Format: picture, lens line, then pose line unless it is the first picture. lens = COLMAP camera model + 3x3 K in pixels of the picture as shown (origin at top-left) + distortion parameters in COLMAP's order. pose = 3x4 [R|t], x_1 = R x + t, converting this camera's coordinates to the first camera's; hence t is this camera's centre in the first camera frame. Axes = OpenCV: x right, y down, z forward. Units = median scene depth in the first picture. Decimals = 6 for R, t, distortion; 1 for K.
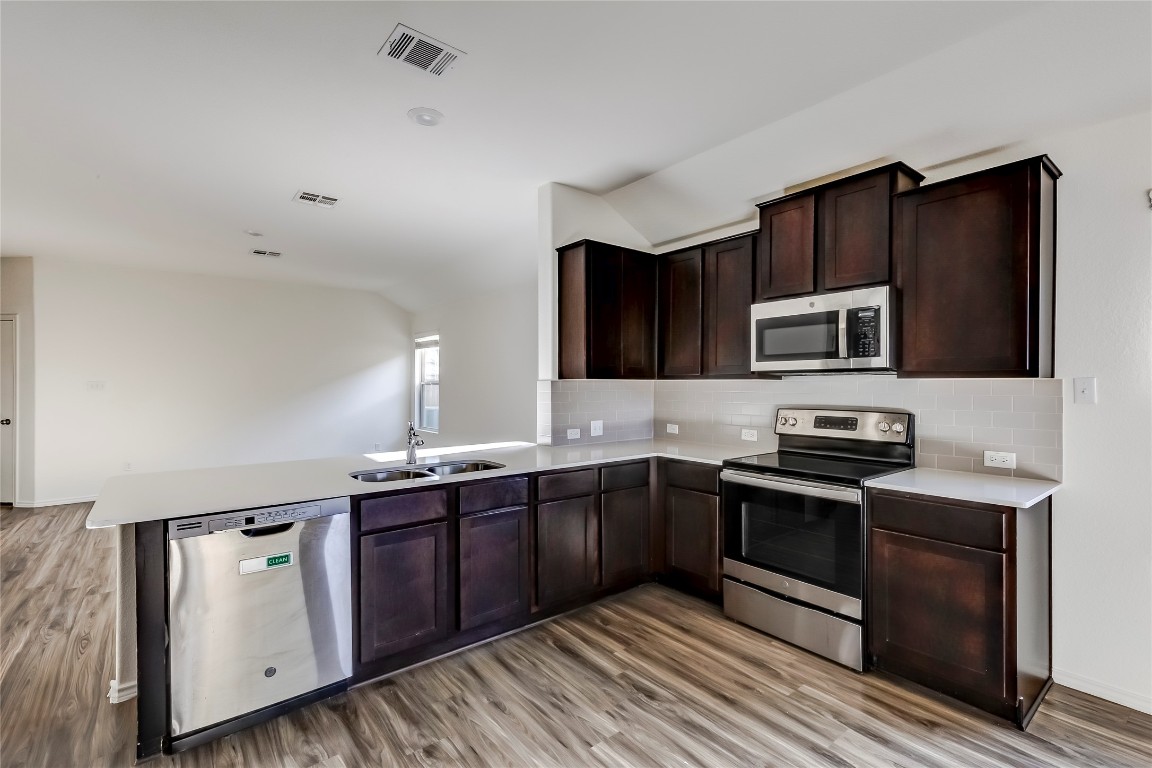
lens RADIAL K [[525.7, 0, 579.0], [0, 525.7, 388.8], [0, 0, 1]] dist [0.003818, 0.000375]
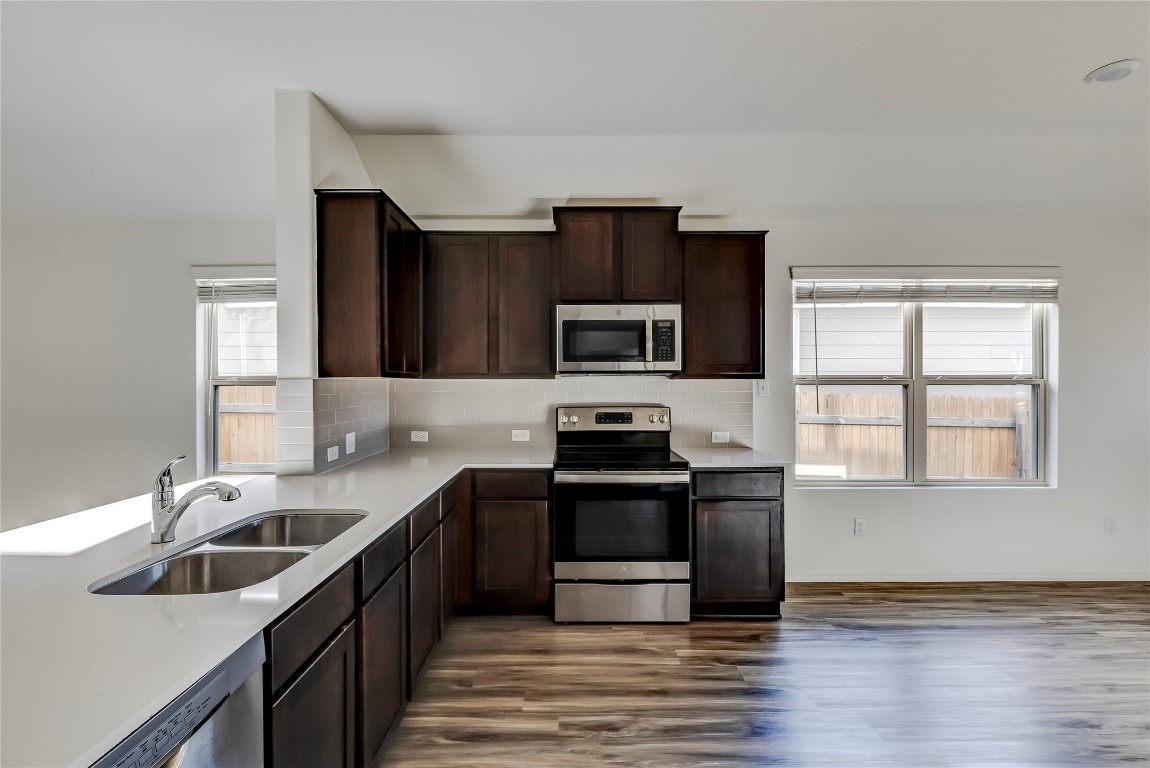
lens RADIAL K [[524.8, 0, 578.0], [0, 524.8, 388.8], [0, 0, 1]] dist [0.003818, 0.000375]
pose [[0.617910, -0.006292, 0.786223, -0.487858], [0.009530, 0.999954, 0.000513, 0.000365], [-0.786191, 0.007176, 0.617942, 0.390712]]
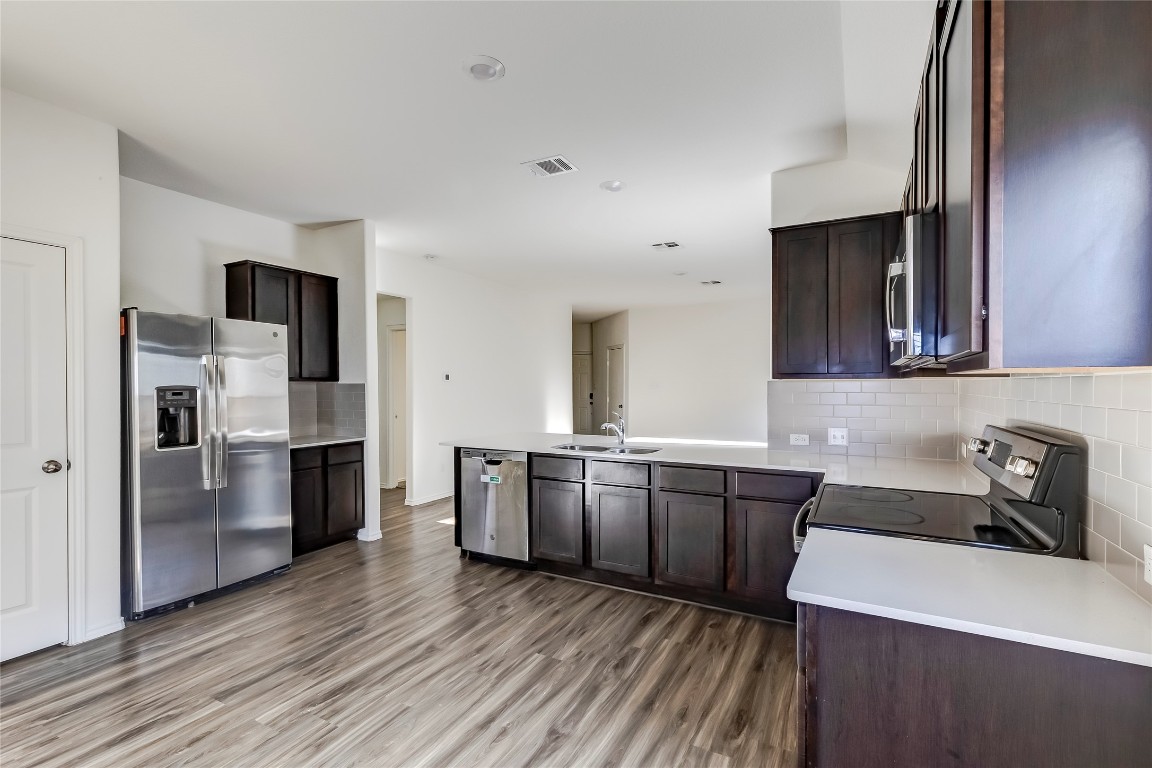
lens RADIAL K [[525.7, 0, 579.0], [0, 525.7, 388.8], [0, 0, 1]] dist [0.003818, 0.000375]
pose [[0.389449, 0.006830, -0.921023, 0.903580], [-0.010037, 0.999945, 0.003172, -0.002477], [0.920993, 0.008009, 0.389496, 0.393665]]
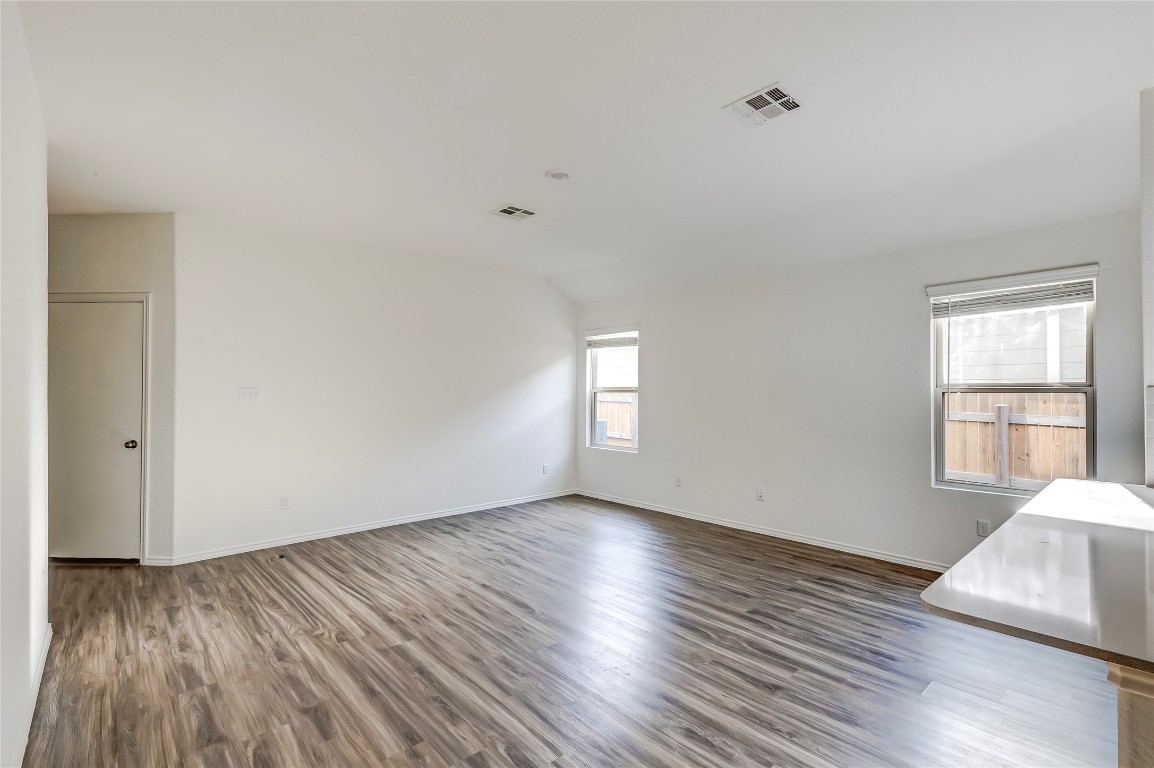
lens RADIAL K [[526.6, 0, 580.0], [0, 526.6, 388.8], [0, 0, 1]] dist [0.003818, 0.000375]
pose [[0.998120, 0.000893, 0.061282, -1.082118], [-0.000025, 0.999900, -0.014161, -0.004113], [-0.061289, 0.014133, 0.998020, 0.522887]]
